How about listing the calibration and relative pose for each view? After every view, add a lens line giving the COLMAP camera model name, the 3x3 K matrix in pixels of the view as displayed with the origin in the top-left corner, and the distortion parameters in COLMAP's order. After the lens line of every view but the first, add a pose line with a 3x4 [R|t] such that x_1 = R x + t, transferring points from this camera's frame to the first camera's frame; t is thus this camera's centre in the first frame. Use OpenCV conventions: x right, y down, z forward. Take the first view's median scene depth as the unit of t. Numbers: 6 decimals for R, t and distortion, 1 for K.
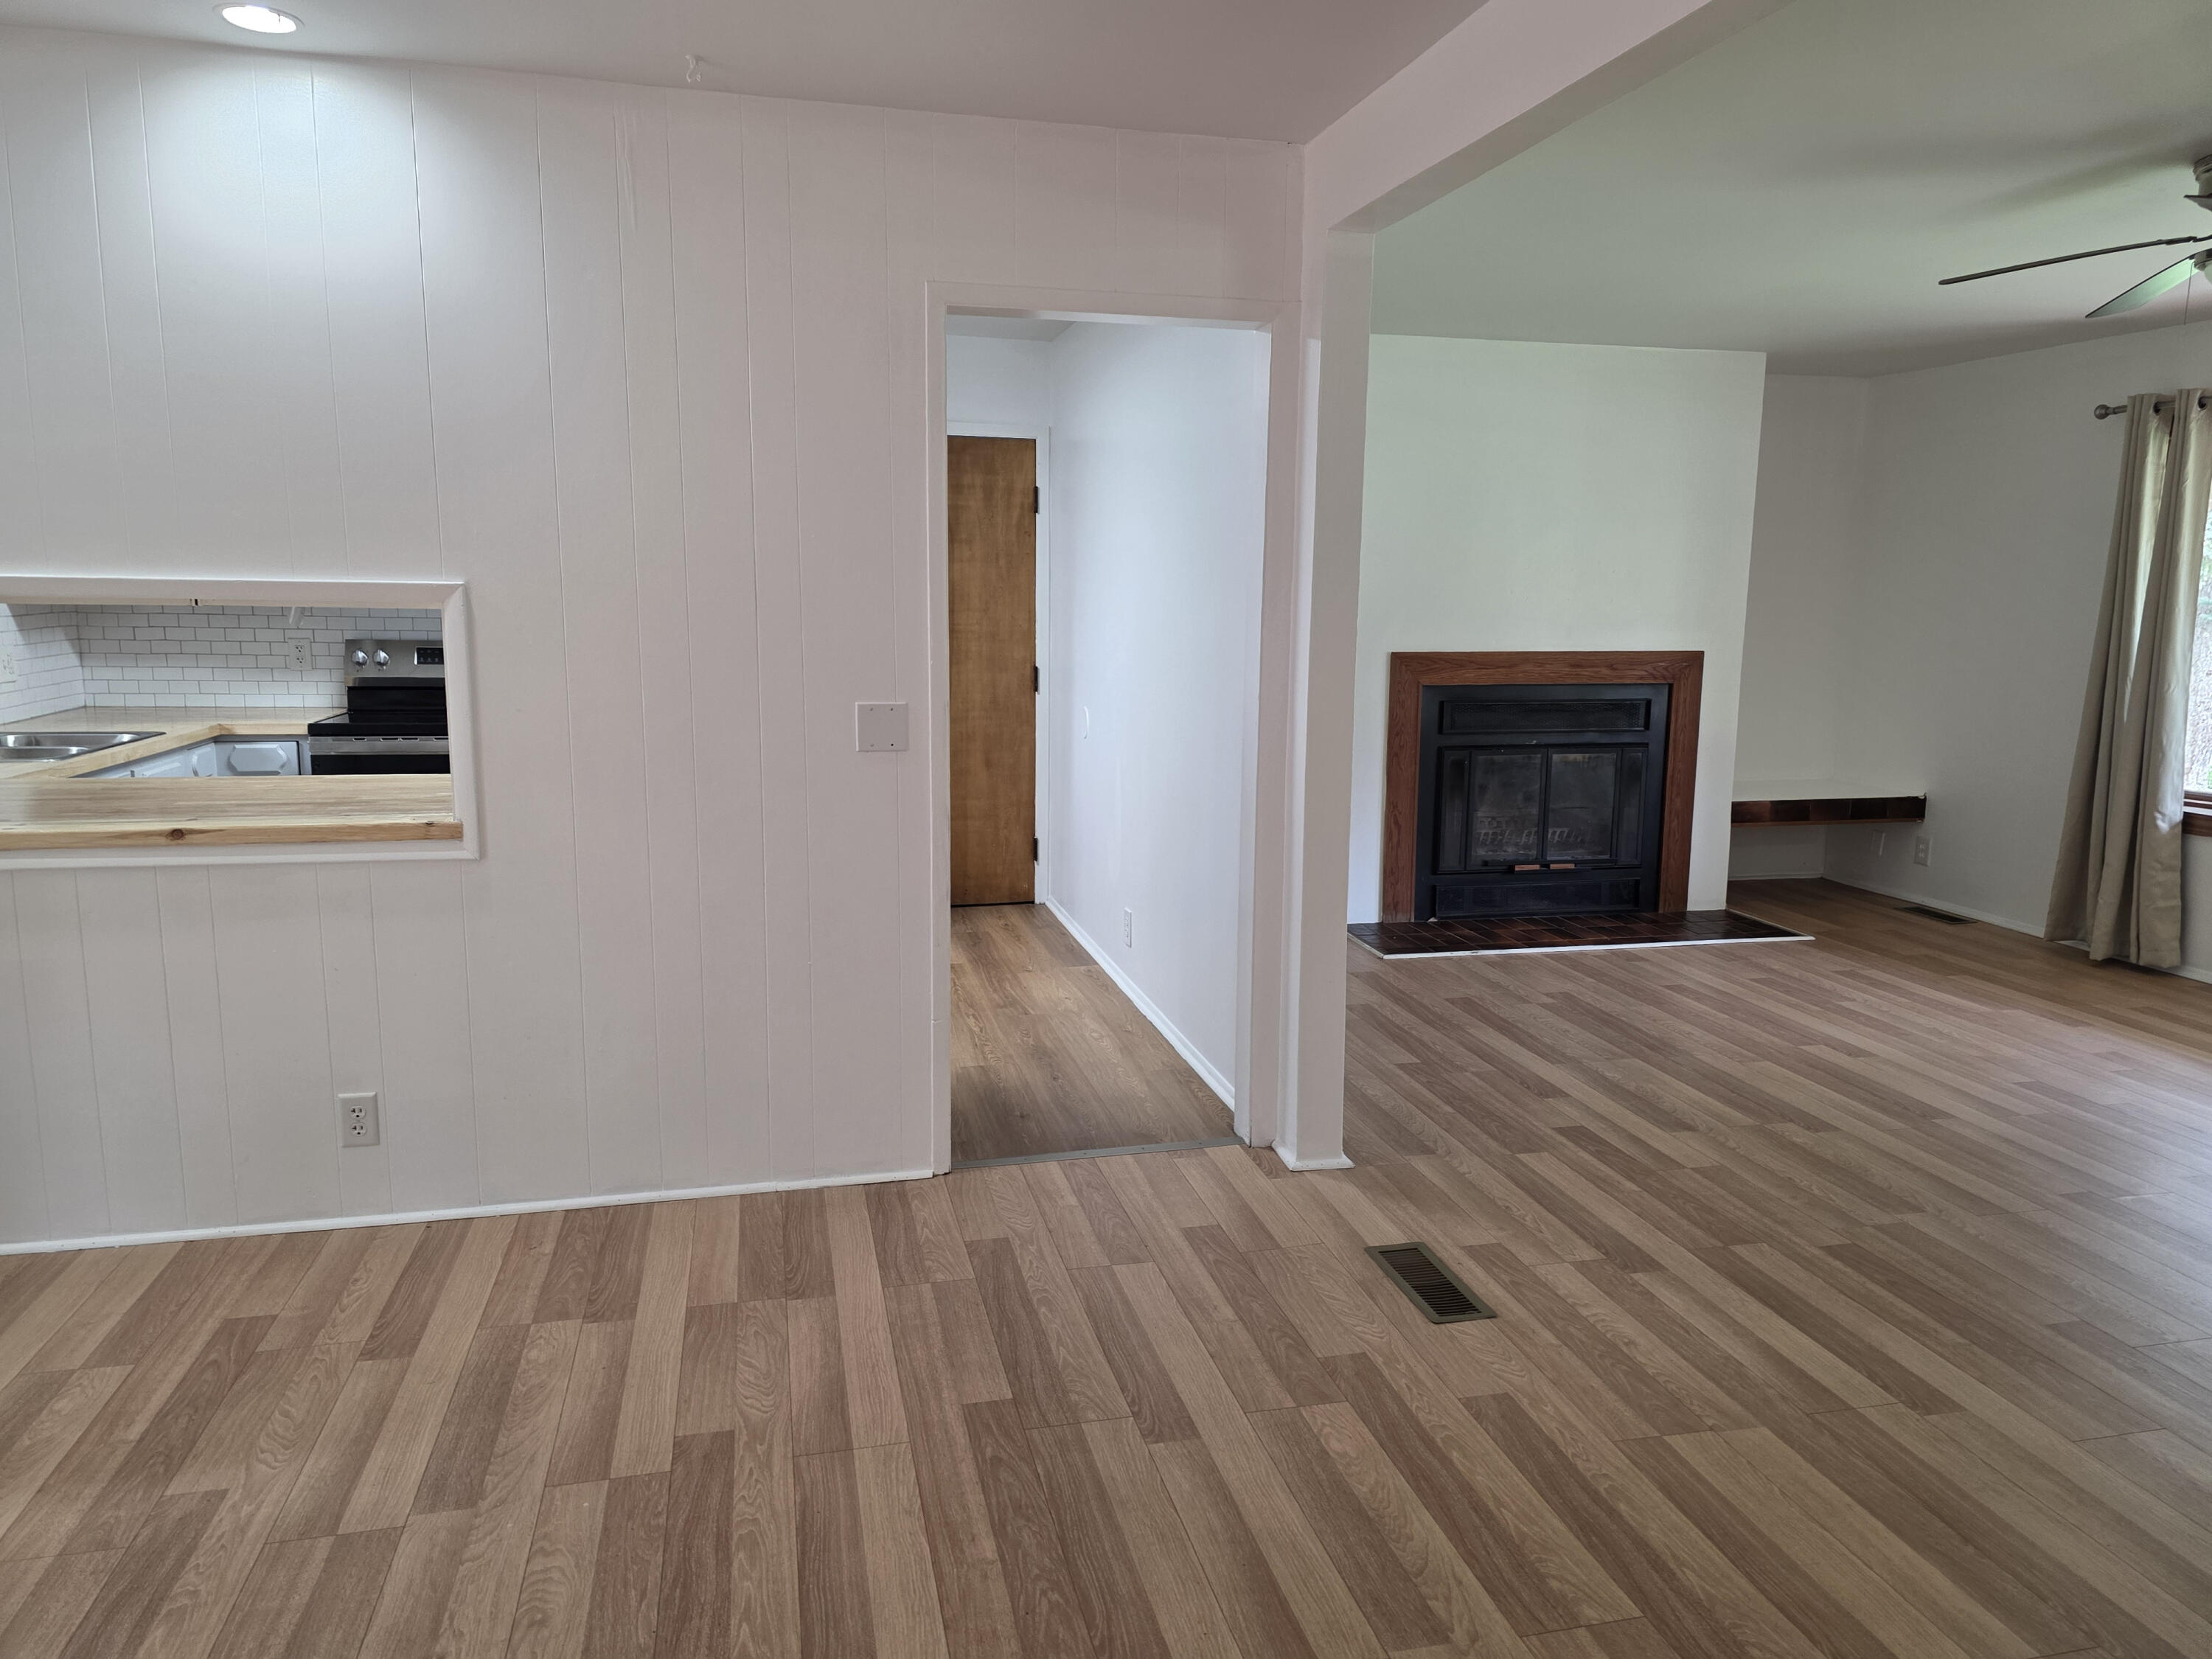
lens RADIAL K [[1489.6, 0, 1131.5], [0, 1489.6, 816.6], [0, 0, 1]] dist [0.070664, -0.060105]
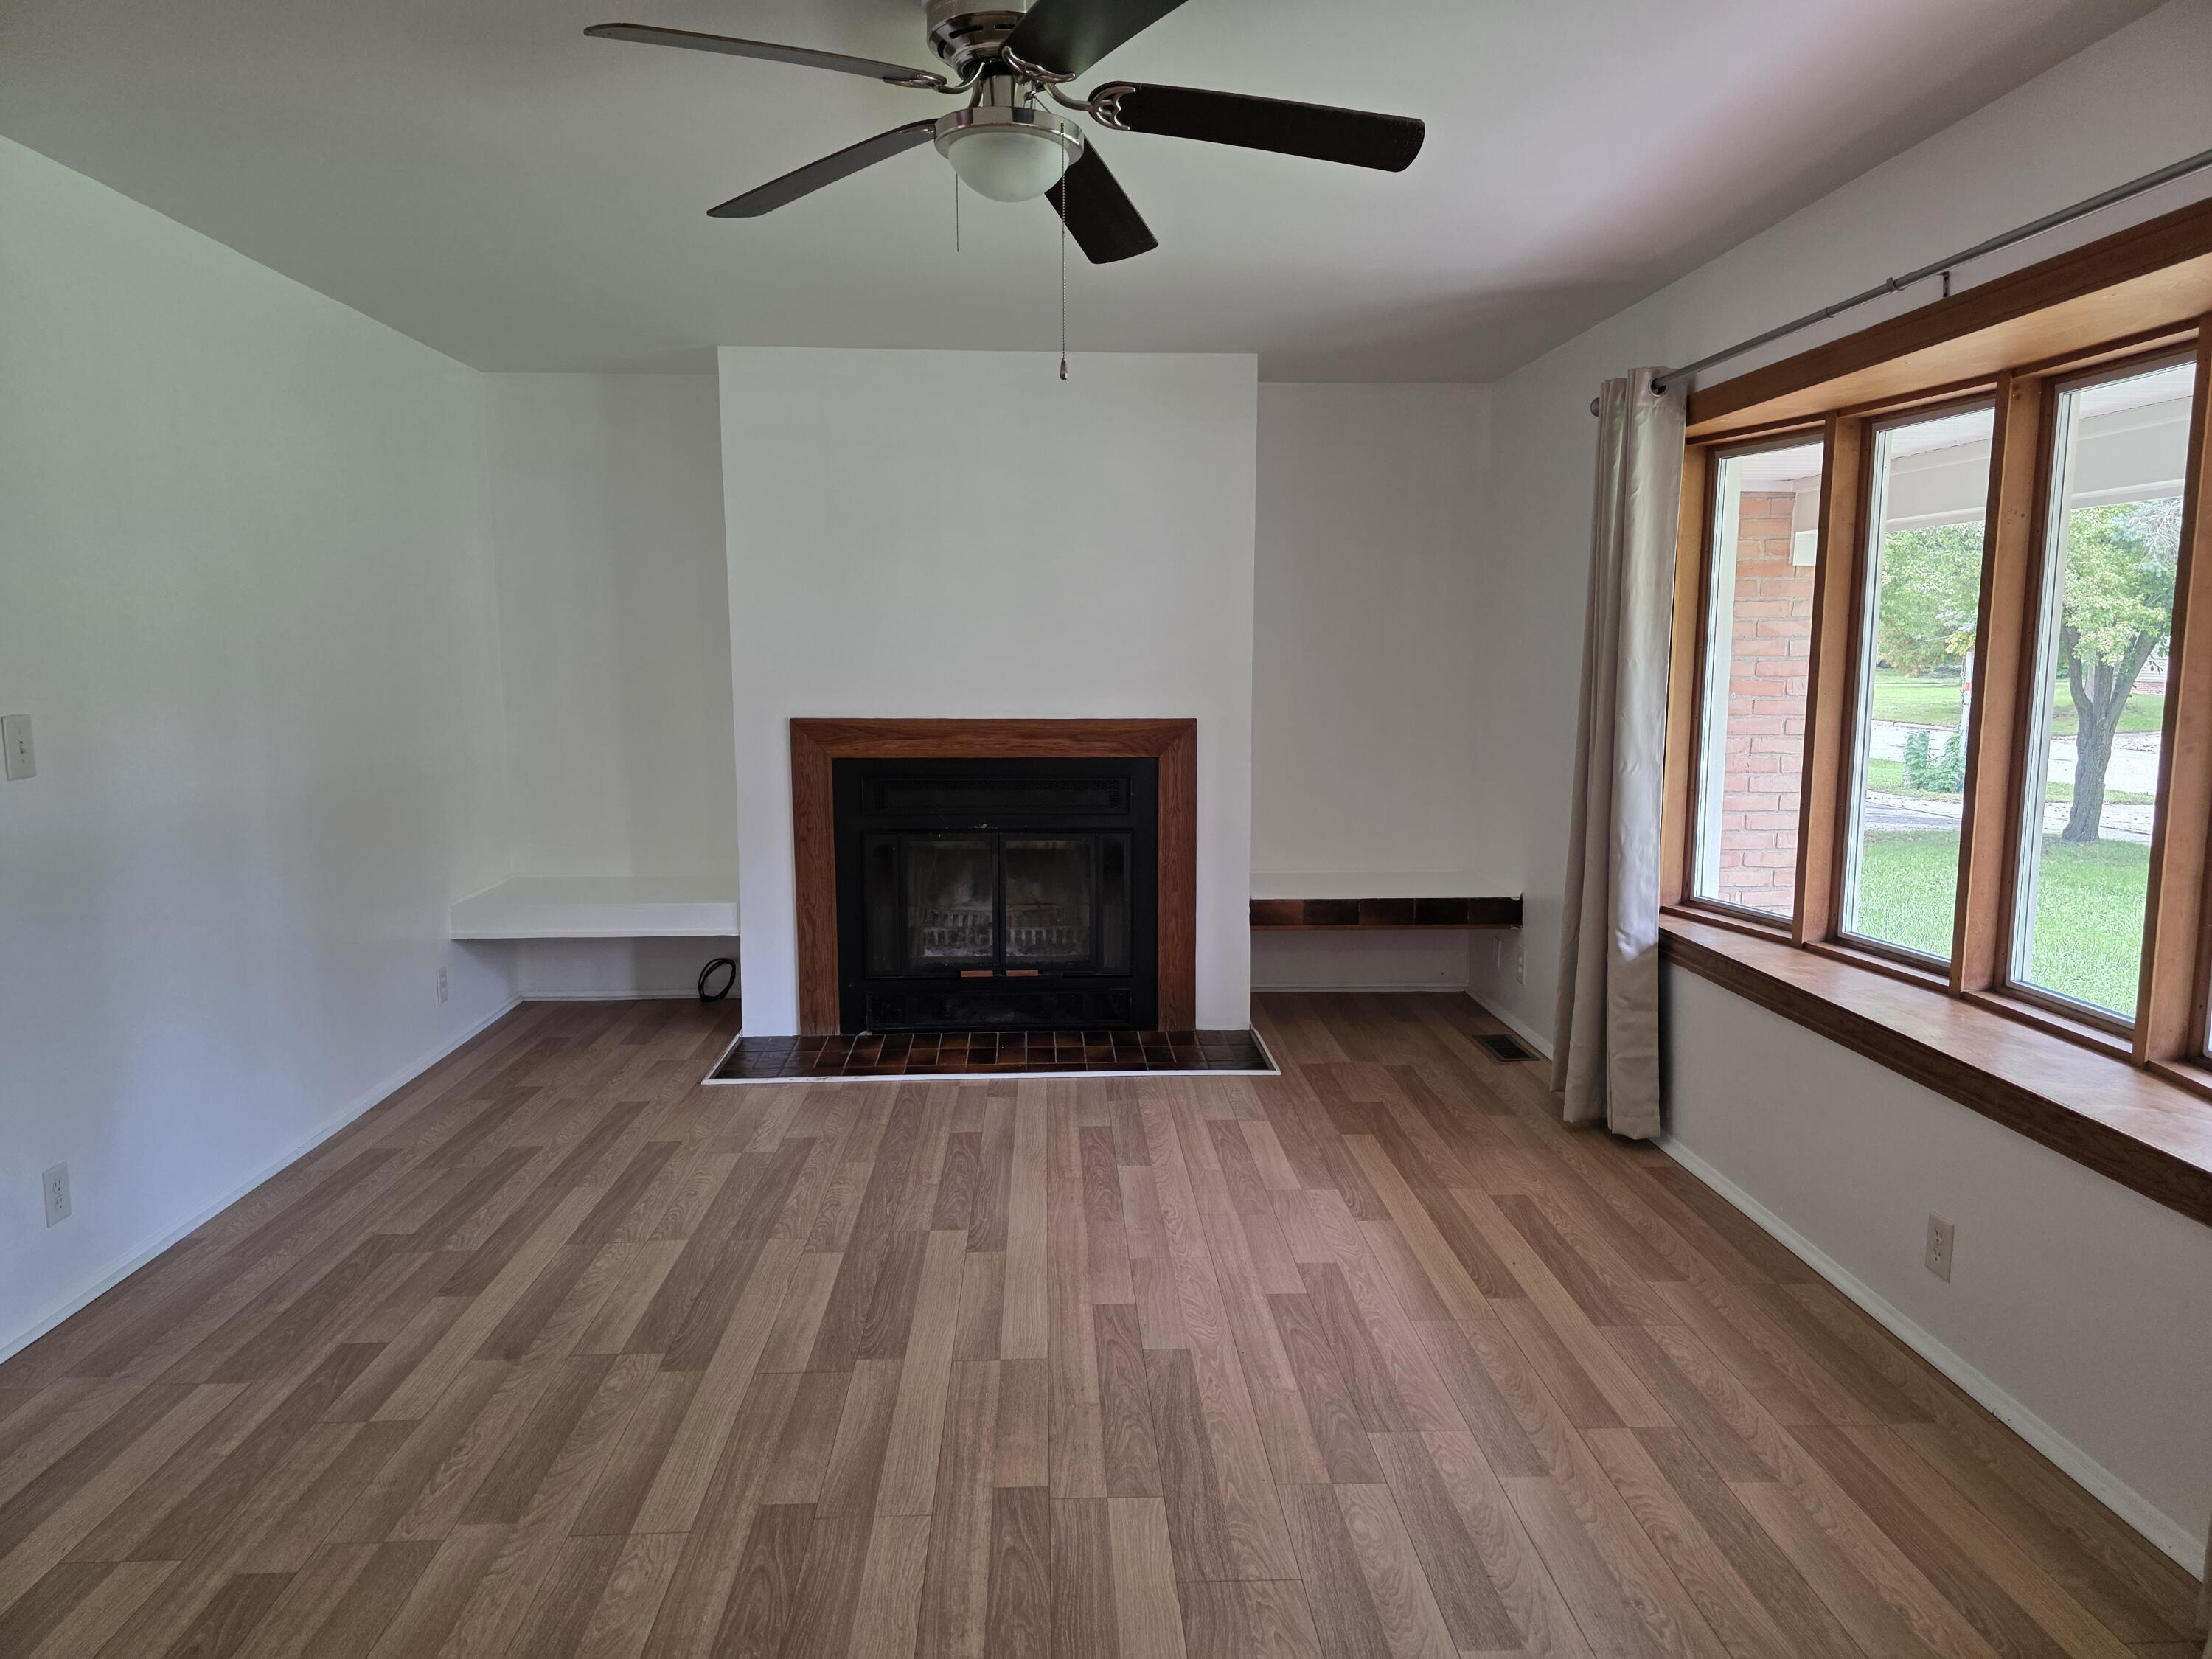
lens RADIAL K [[1489.6, 0, 1116.0], [0, 1489.6, 852.8], [0, 0, 1]] dist [0.070664, -0.060105]
pose [[0.981878, 0.013870, -0.189005, 0.909983], [-0.016639, 0.999776, -0.013072, -0.045023], [0.188781, 0.015979, 0.981889, 0.348613]]
